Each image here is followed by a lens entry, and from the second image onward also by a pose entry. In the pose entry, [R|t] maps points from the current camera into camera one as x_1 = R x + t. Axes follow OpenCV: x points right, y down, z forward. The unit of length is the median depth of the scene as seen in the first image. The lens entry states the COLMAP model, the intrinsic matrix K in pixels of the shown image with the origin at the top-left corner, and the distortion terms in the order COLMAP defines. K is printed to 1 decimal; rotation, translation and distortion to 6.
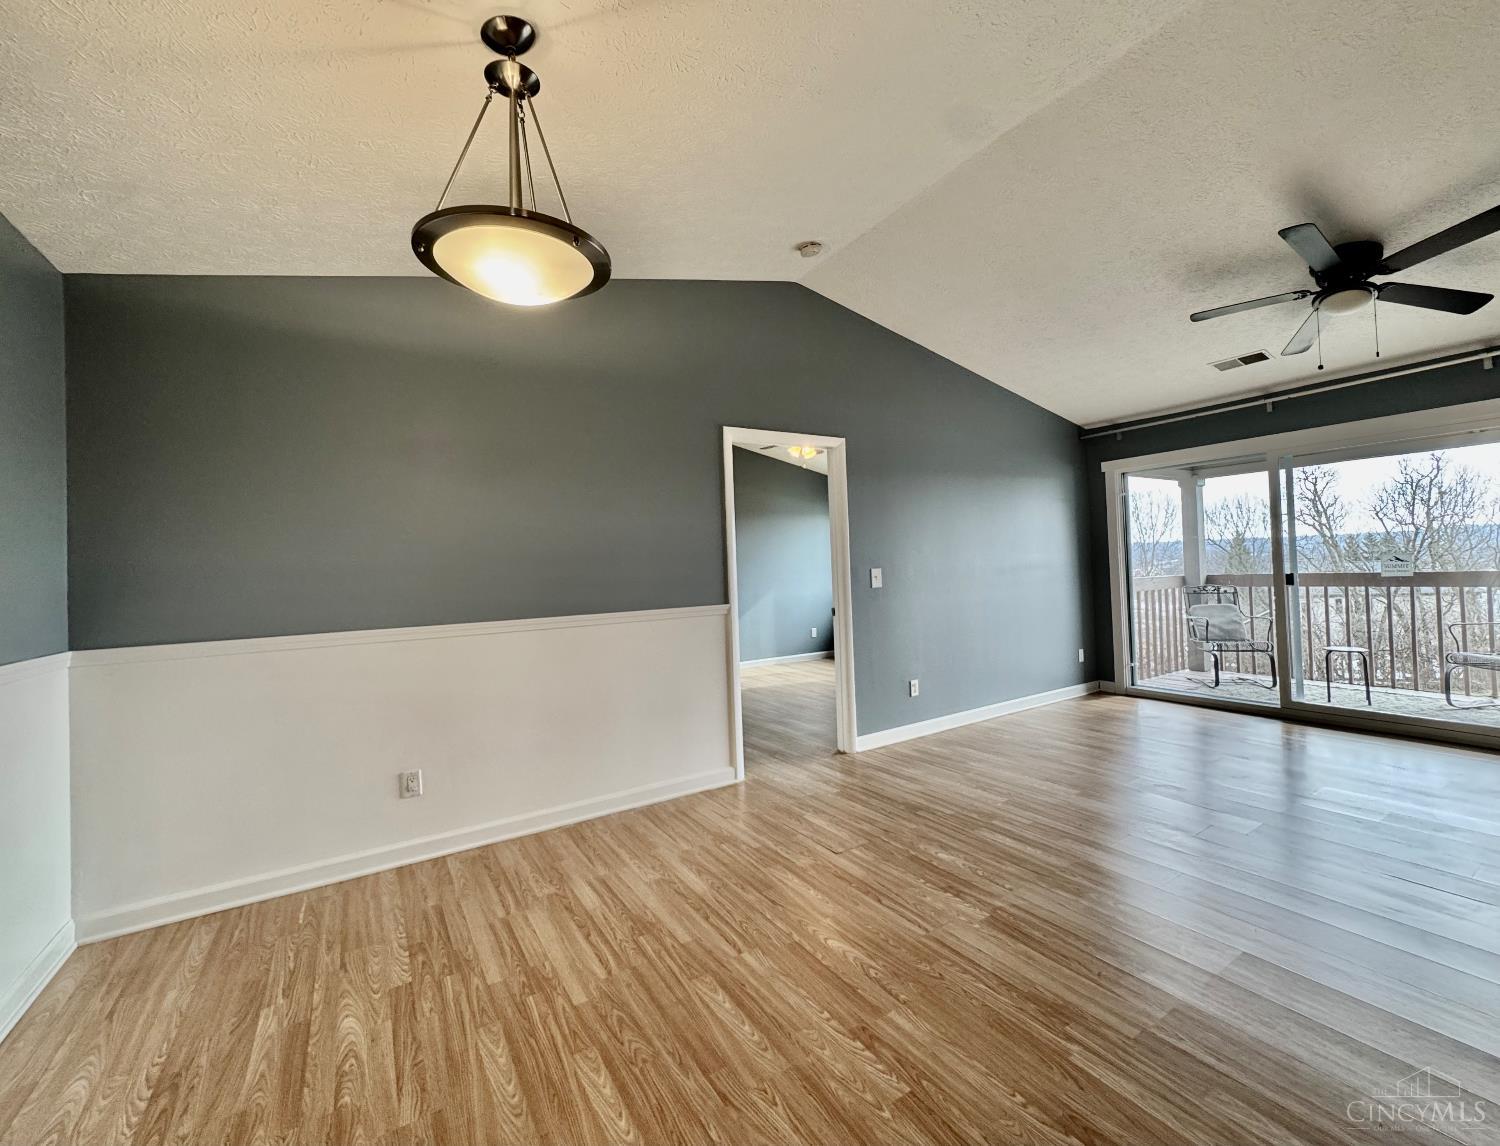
lens RADIAL K [[628.4, 0, 770.6], [0, 628.4, 552.6], [0, 0, 1]] dist [-0.000435, -0.000080]
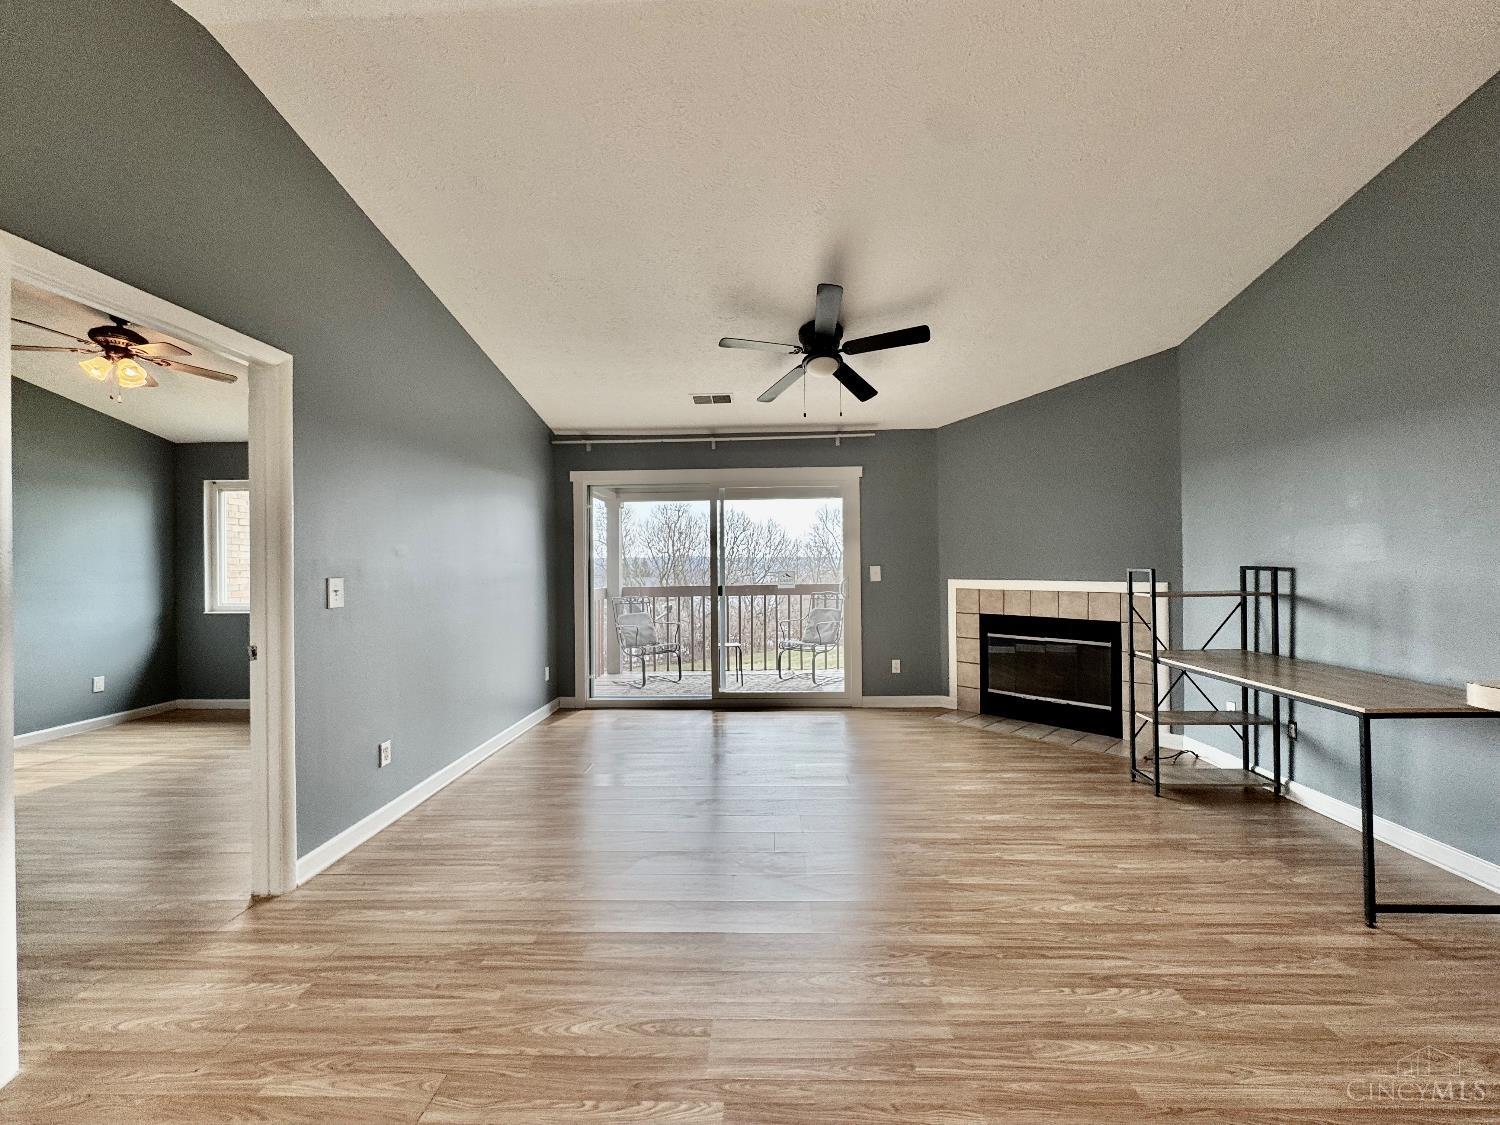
lens RADIAL K [[597.2, 0, 748.8], [0, 597.2, 560.8], [0, 0, 1]] dist [-0.005525, 0.000220]
pose [[0.572227, 0.035772, 0.819314, -0.108294], [-0.028226, 0.999315, -0.023918, 0.014476], [-0.819609, -0.009440, 0.572845, 0.404493]]
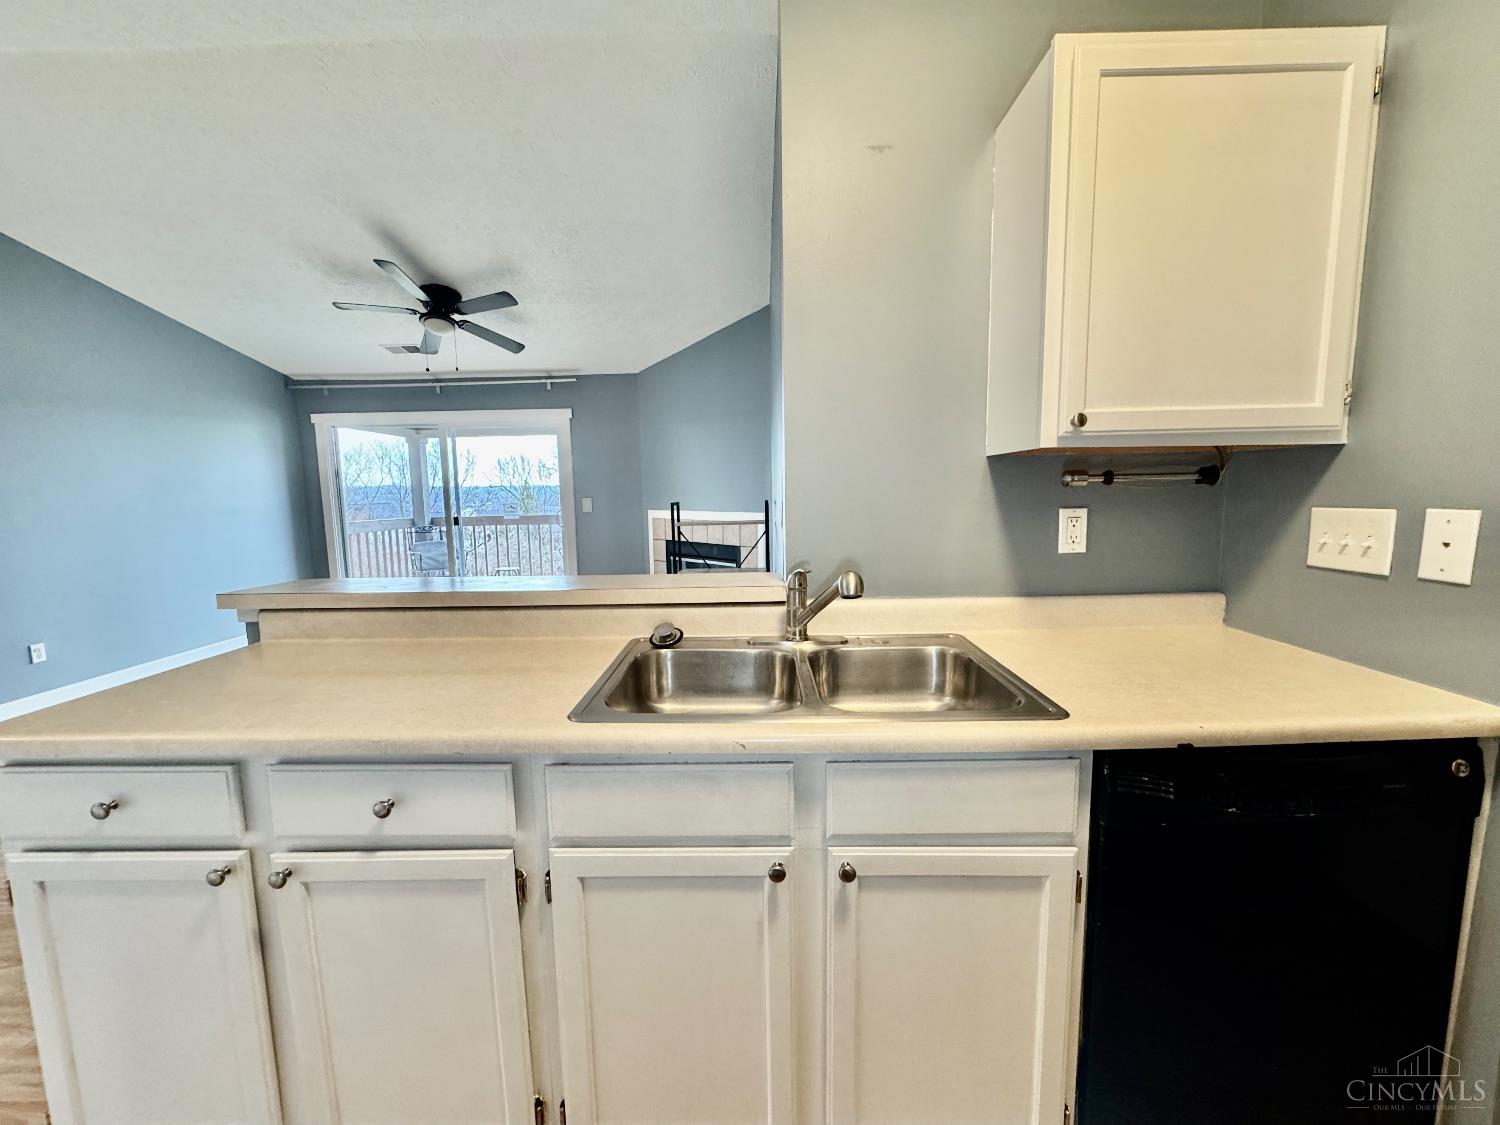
lens RADIAL K [[597.2, 0, 748.8], [0, 597.2, 560.8], [0, 0, 1]] dist [-0.005525, 0.000220]
pose [[0.558685, -0.068255, 0.826567, 0.143714], [-0.023304, 0.994922, 0.097909, -0.018267], [-0.829053, -0.073963, 0.554257, -0.334210]]
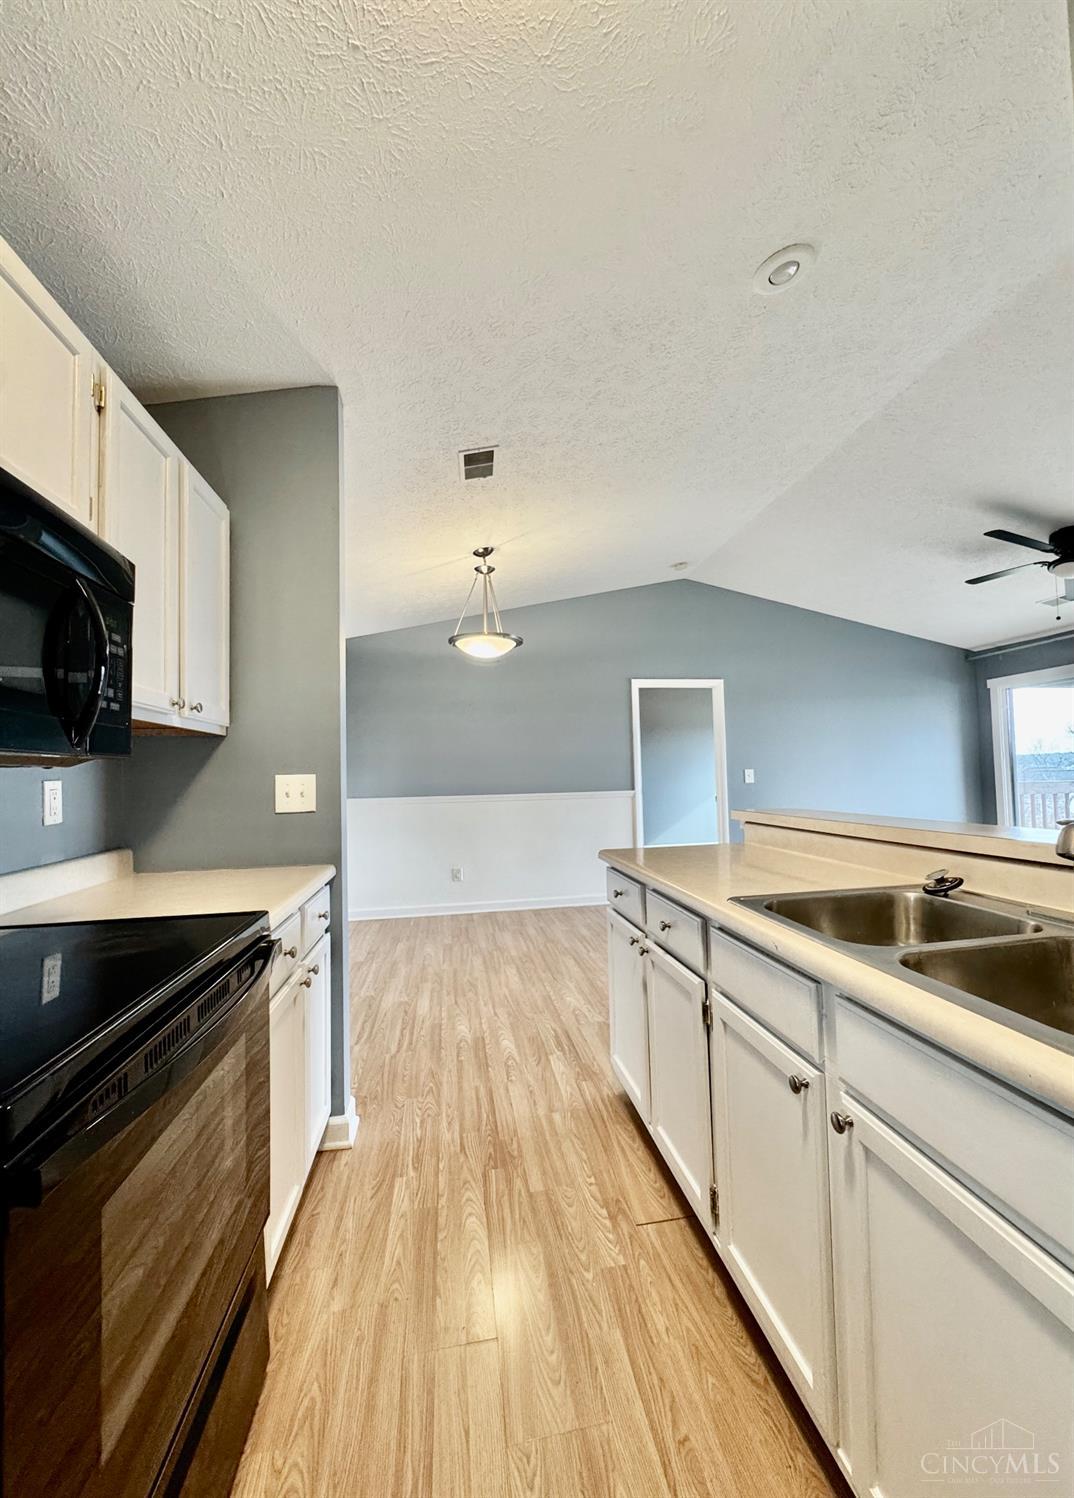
lens RADIAL K [[603.7, 0, 567.3], [0, 603.7, 751.8], [0, 0, 1]] dist [0.009268, -0.000190]
pose [[0.927655, 0.000273, -0.373437, 0.376315], [-0.001932, 0.999990, -0.004069, -0.009409], [0.373432, 0.004496, 0.927647, -0.523762]]
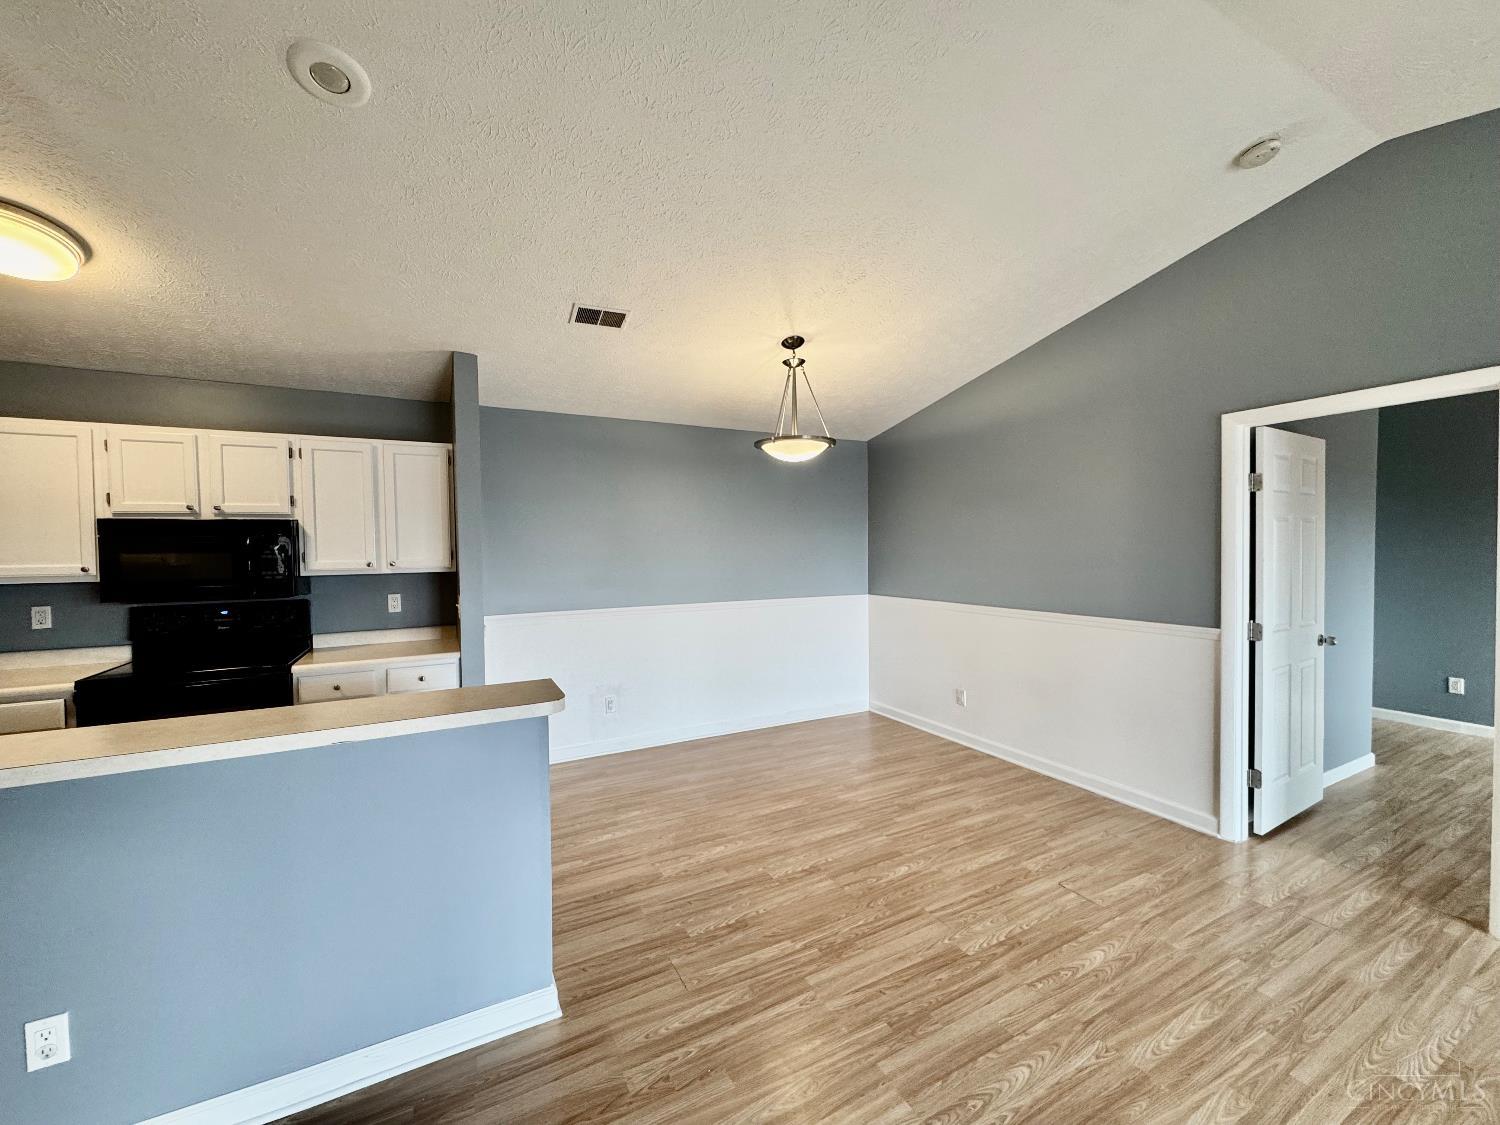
lens RADIAL K [[597.2, 0, 748.8], [0, 597.2, 560.8], [0, 0, 1]] dist [-0.005525, 0.000220]
pose [[-0.089665, 0.056247, -0.994382, 0.841570], [0.034864, 0.997969, 0.053306, -0.079130], [0.995362, -0.029888, -0.091444, 0.486129]]
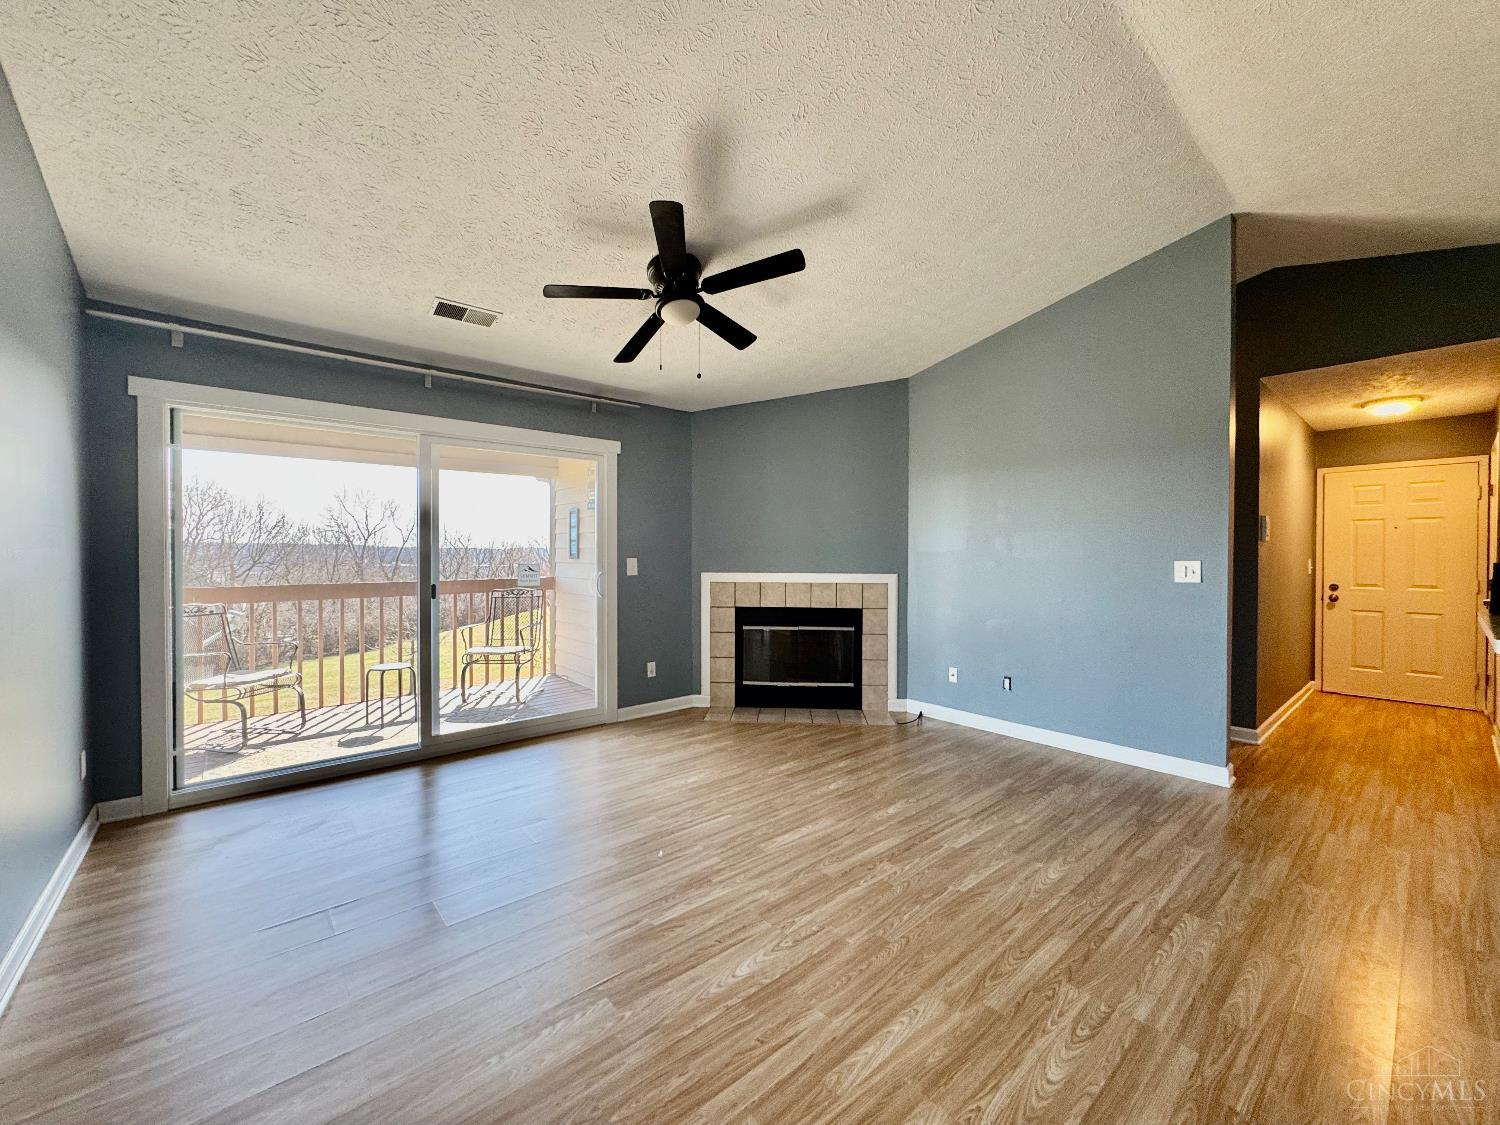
lens RADIAL K [[597.2, 0, 748.8], [0, 597.2, 560.8], [0, 0, 1]] dist [-0.005525, 0.000220]
pose [[-0.129192, 0.025469, 0.991293, -0.030776], [-0.019015, 0.999423, -0.028156, 0.020787], [-0.991437, -0.022486, -0.128633, 0.917700]]
